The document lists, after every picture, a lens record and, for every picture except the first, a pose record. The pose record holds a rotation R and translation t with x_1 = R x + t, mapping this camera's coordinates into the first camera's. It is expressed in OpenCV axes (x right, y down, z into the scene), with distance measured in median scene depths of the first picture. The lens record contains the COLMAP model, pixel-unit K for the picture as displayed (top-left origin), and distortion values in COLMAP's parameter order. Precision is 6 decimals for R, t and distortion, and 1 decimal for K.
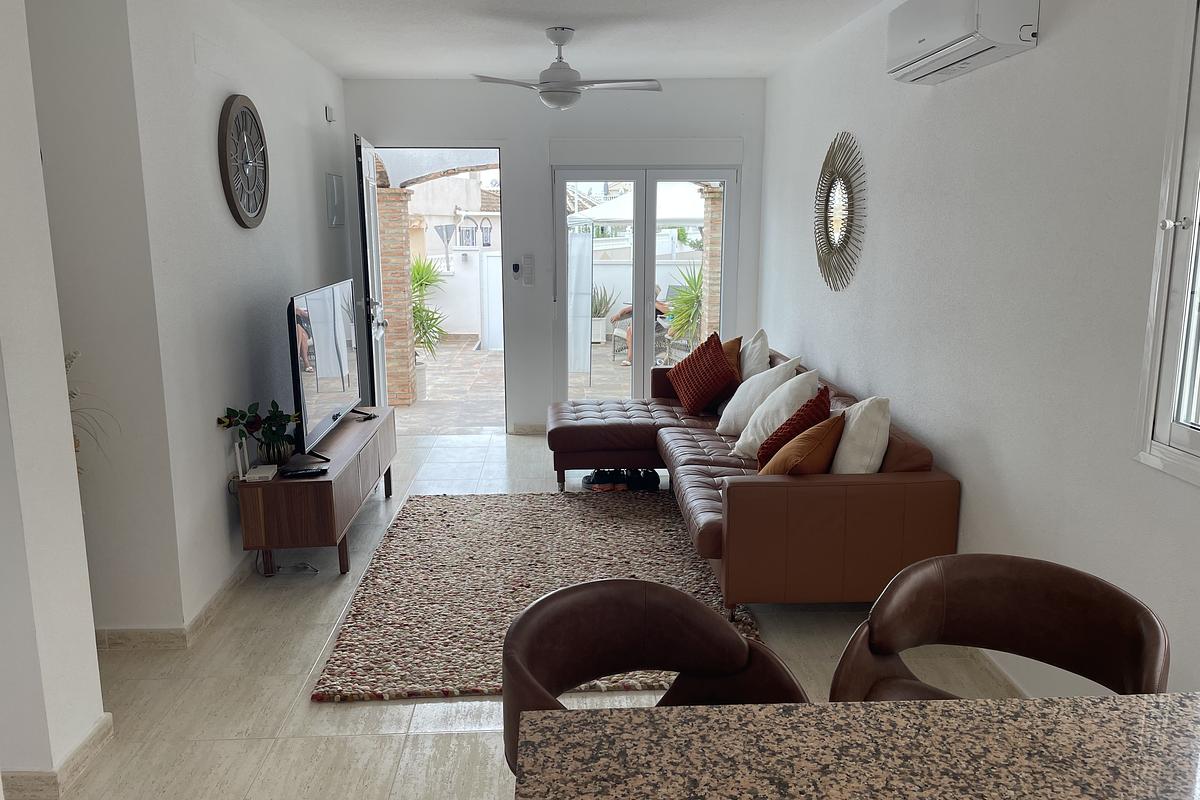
lens RADIAL K [[897.8, 0, 596.3], [0, 897.8, 397.2], [0, 0, 1]] dist [0.040630, -0.030680]
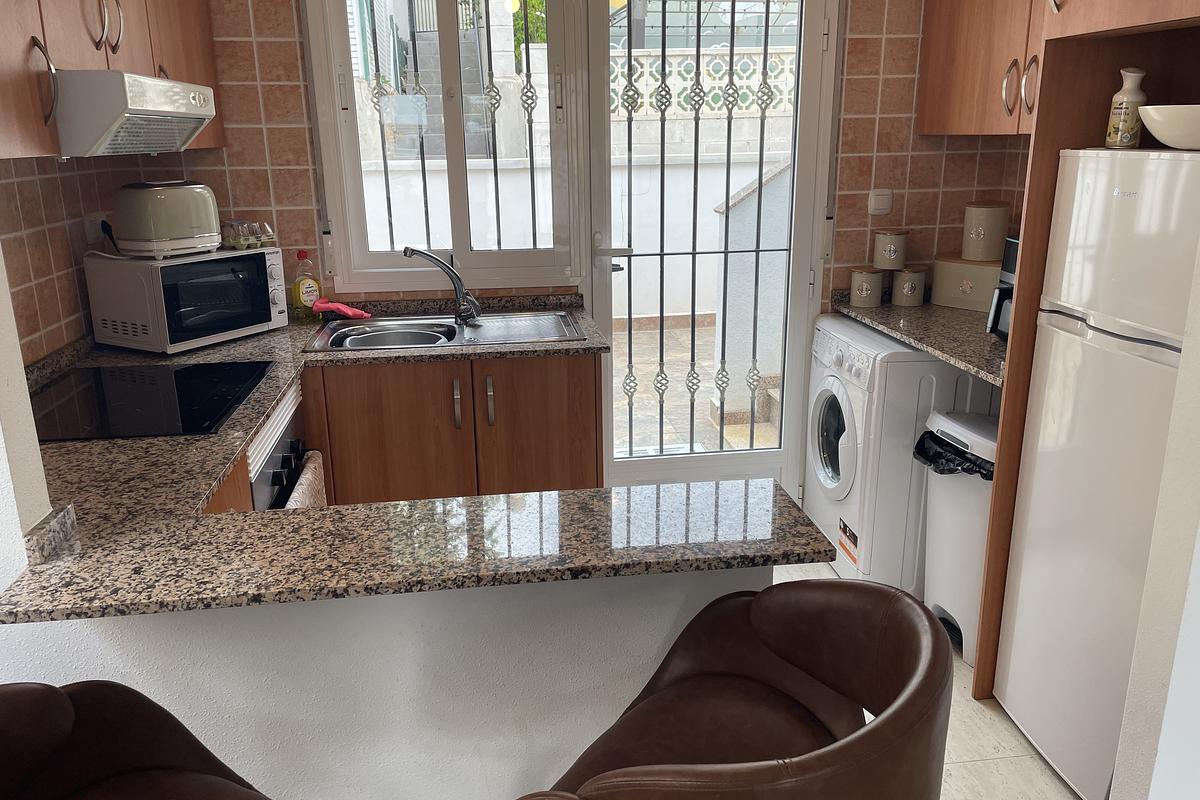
lens RADIAL K [[897.8, 0, 607.7], [0, 897.8, 396.8], [0, 0, 1]] dist [0.040630, -0.030680]
pose [[-0.994559, 0.042977, -0.094897, 0.265607], [-0.005681, 0.887207, 0.461336, -0.262964], [0.104020, 0.459365, -0.882136, 1.902500]]
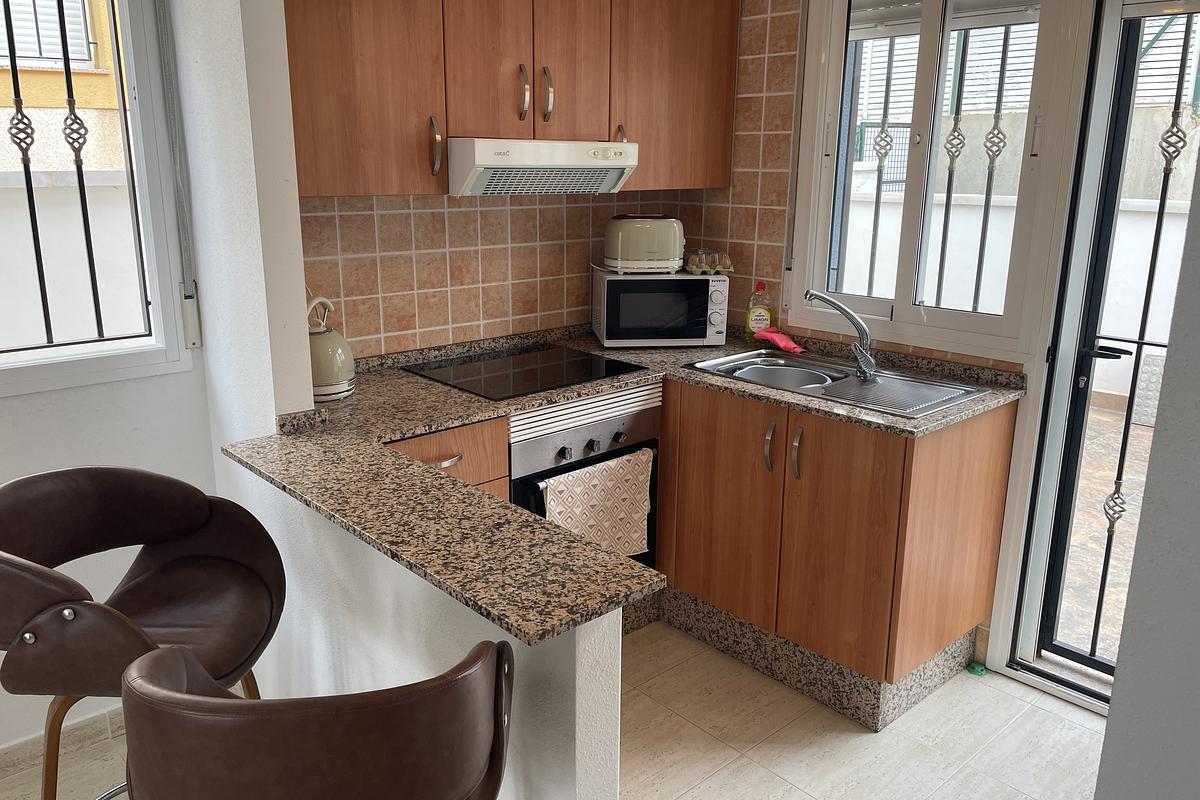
lens RADIAL K [[897.8, 0, 599.1], [0, 897.8, 400.4], [0, 0, 1]] dist [0.040630, -0.030680]
pose [[-0.644018, -0.197706, 0.739022, -0.834270], [0.144272, 0.917306, 0.371127, -0.228960], [-0.751283, 0.345633, -0.562238, 1.505192]]
